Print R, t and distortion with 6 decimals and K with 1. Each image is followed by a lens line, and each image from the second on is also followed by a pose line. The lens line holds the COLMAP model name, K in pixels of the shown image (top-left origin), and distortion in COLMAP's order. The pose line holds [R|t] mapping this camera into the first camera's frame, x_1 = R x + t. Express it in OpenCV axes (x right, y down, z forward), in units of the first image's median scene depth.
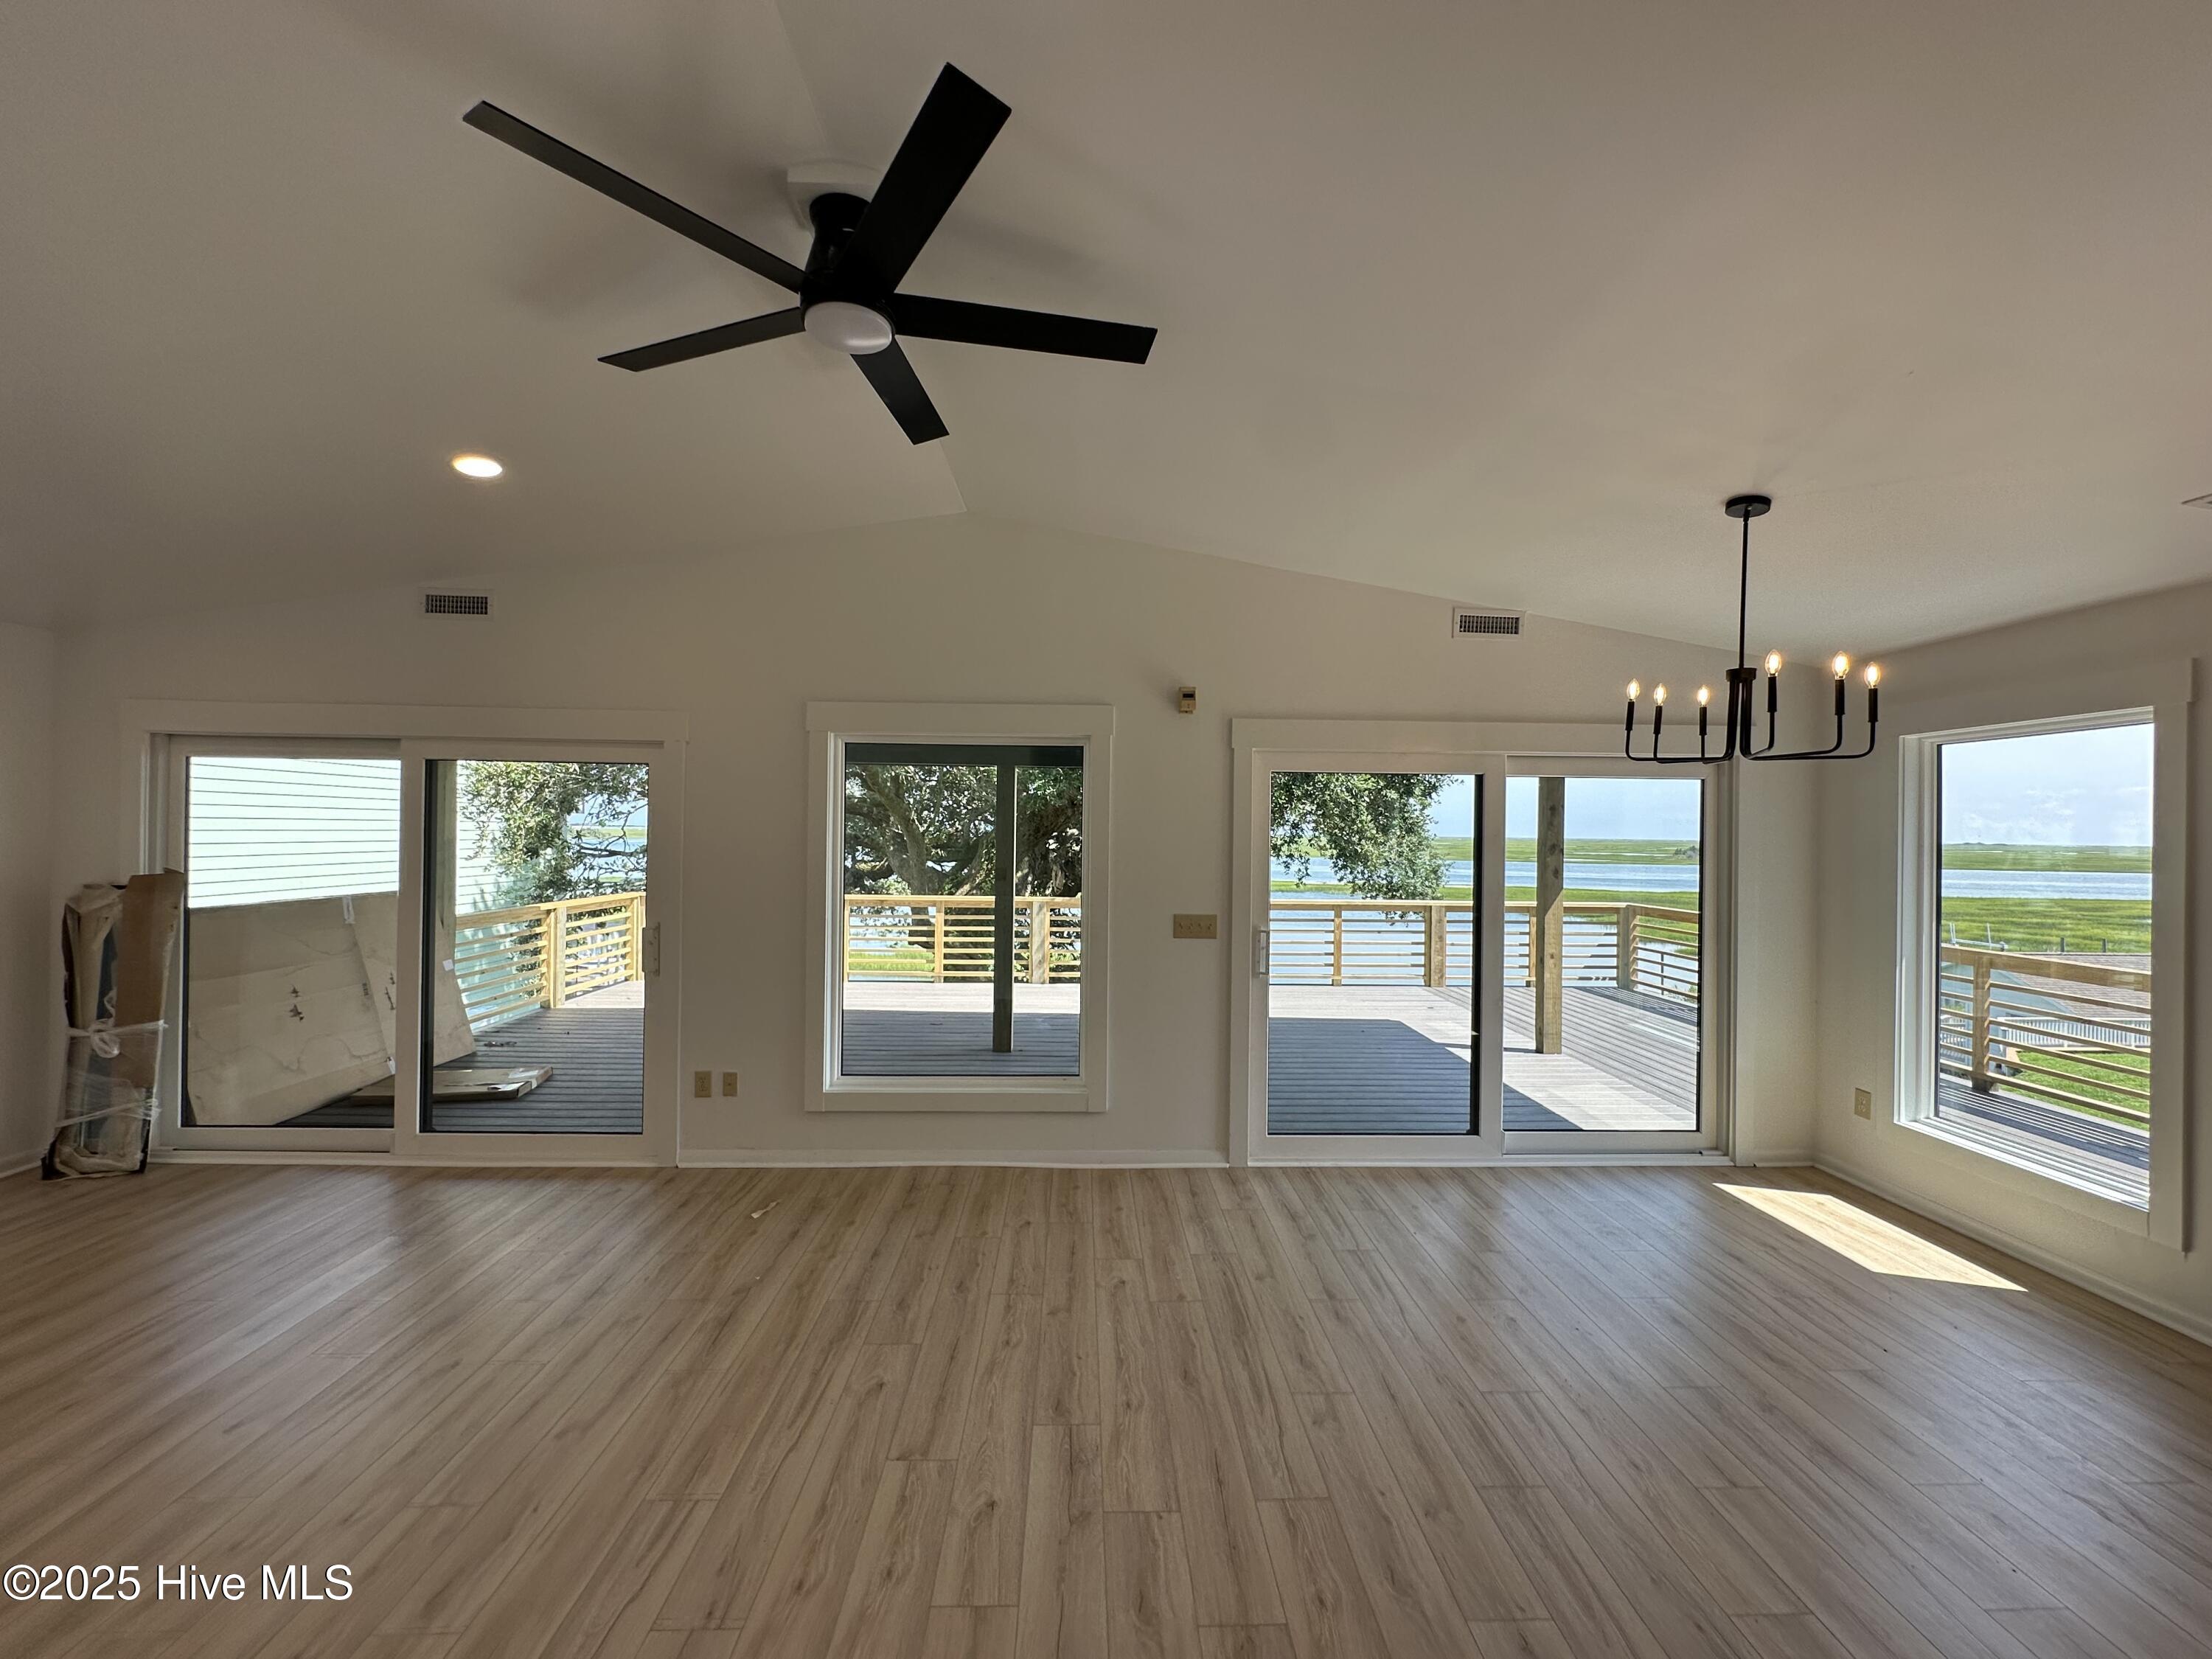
lens RADIAL K [[885.6, 0, 1107.1], [0, 885.6, 829.9], [0, 0, 1]] dist [-0.002888, 0.001122]
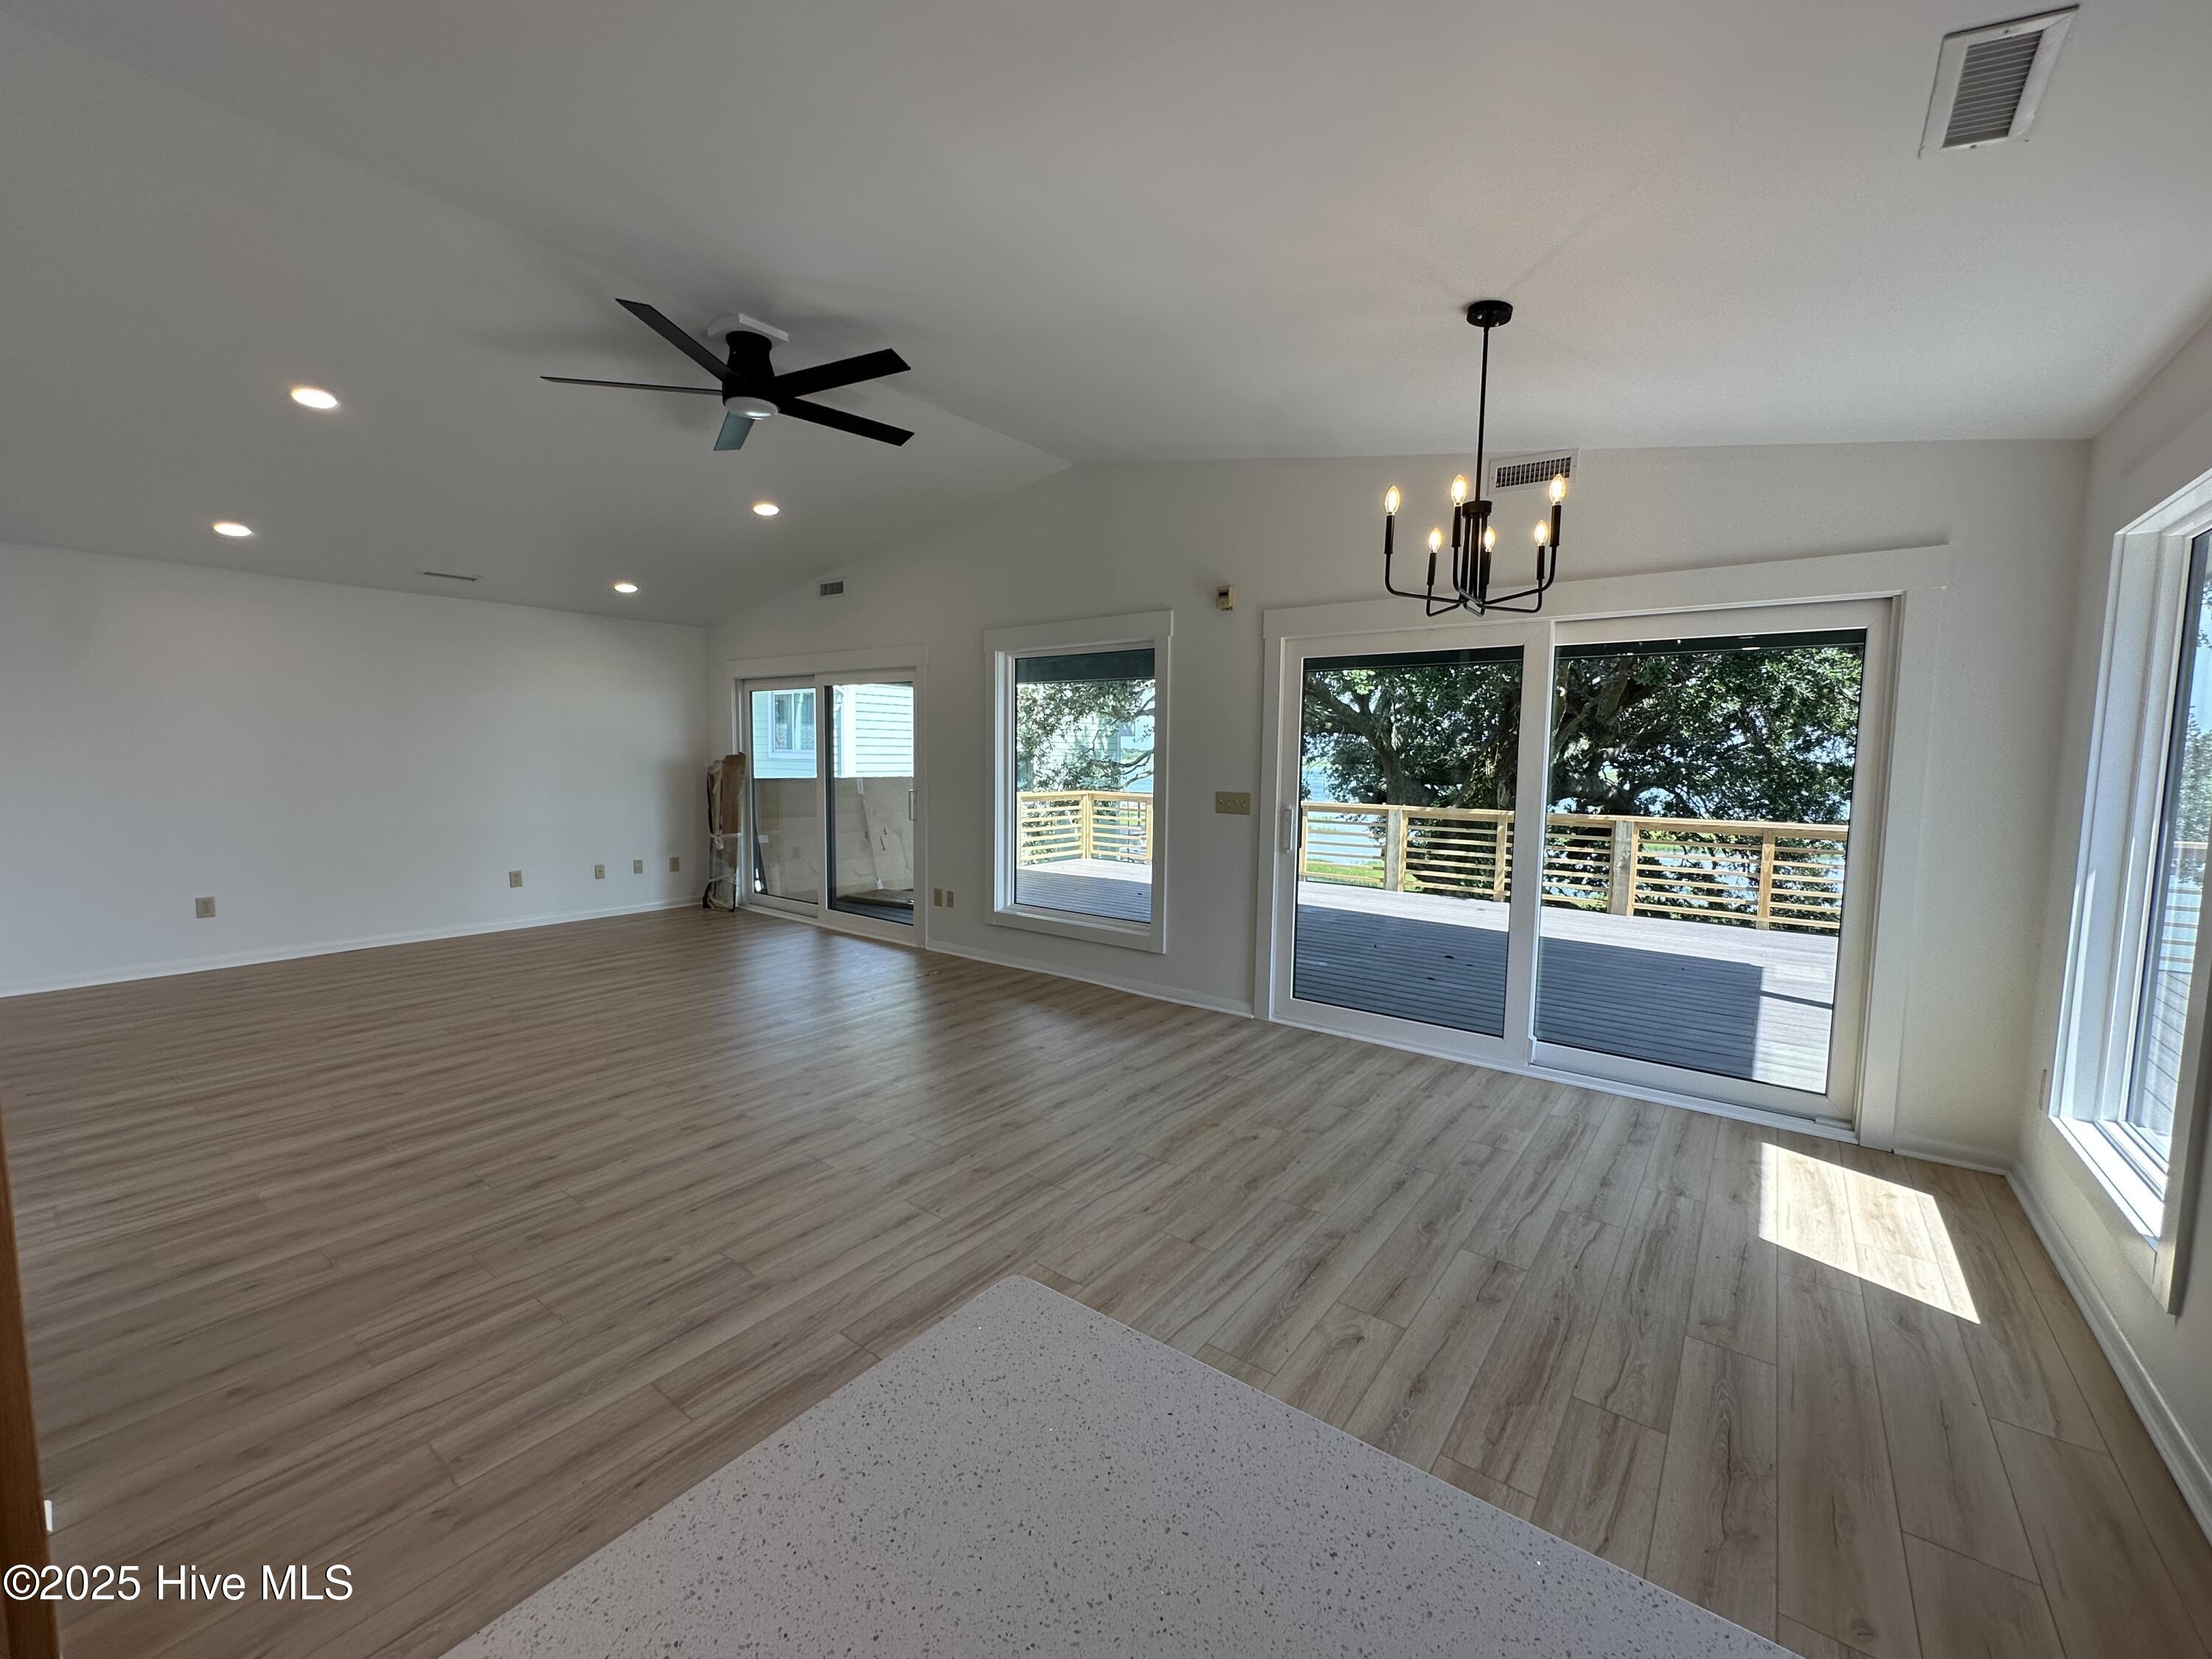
lens RADIAL K [[885.6, 0, 1107.1], [0, 885.6, 829.9], [0, 0, 1]] dist [-0.002888, 0.001122]
pose [[0.779228, 0.051937, -0.624585, 0.696172], [-0.001742, 0.996736, 0.080709, 0.054274], [0.626738, -0.061803, 0.776775, 0.028593]]
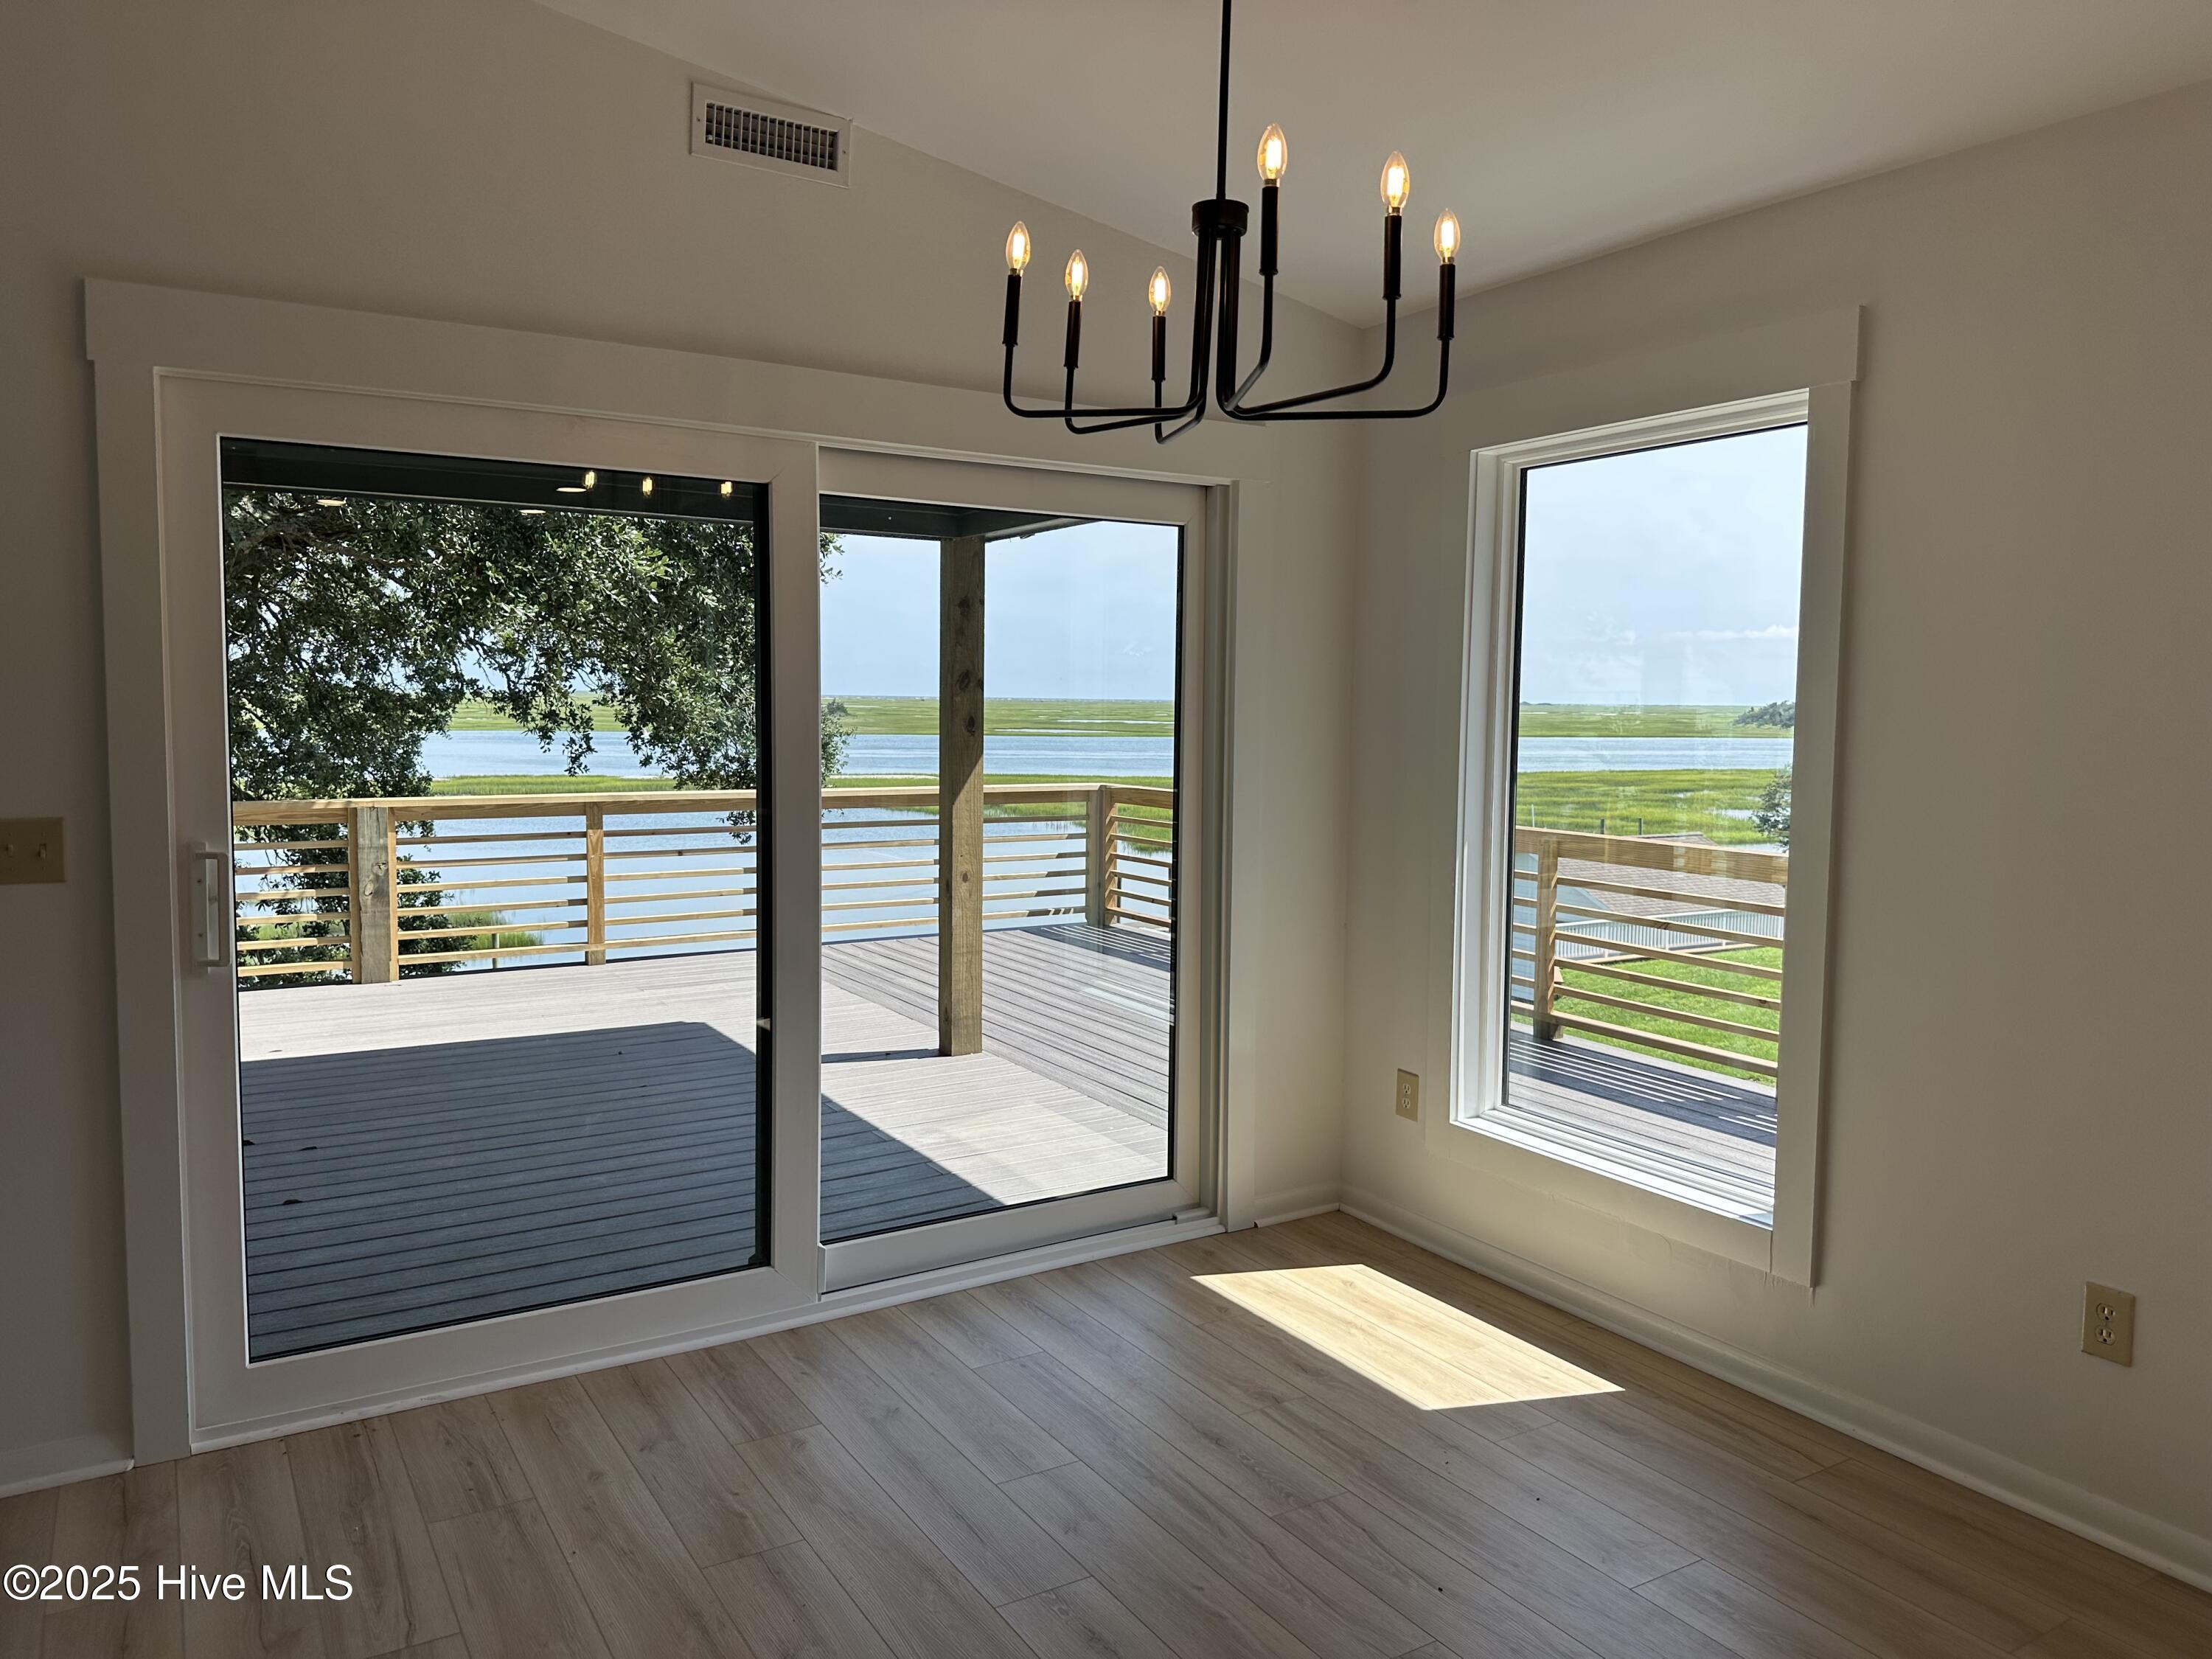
lens RADIAL K [[1536.5, 0, 1115.5], [0, 1536.5, 809.8], [0, 0, 1]] dist [0.045344, -0.056814]
pose [[0.866435, -0.038029, 0.497840, 0.187746], [-0.002614, 0.996736, 0.080688, 0.040482], [-0.499283, -0.071212, 0.863508, 0.230048]]
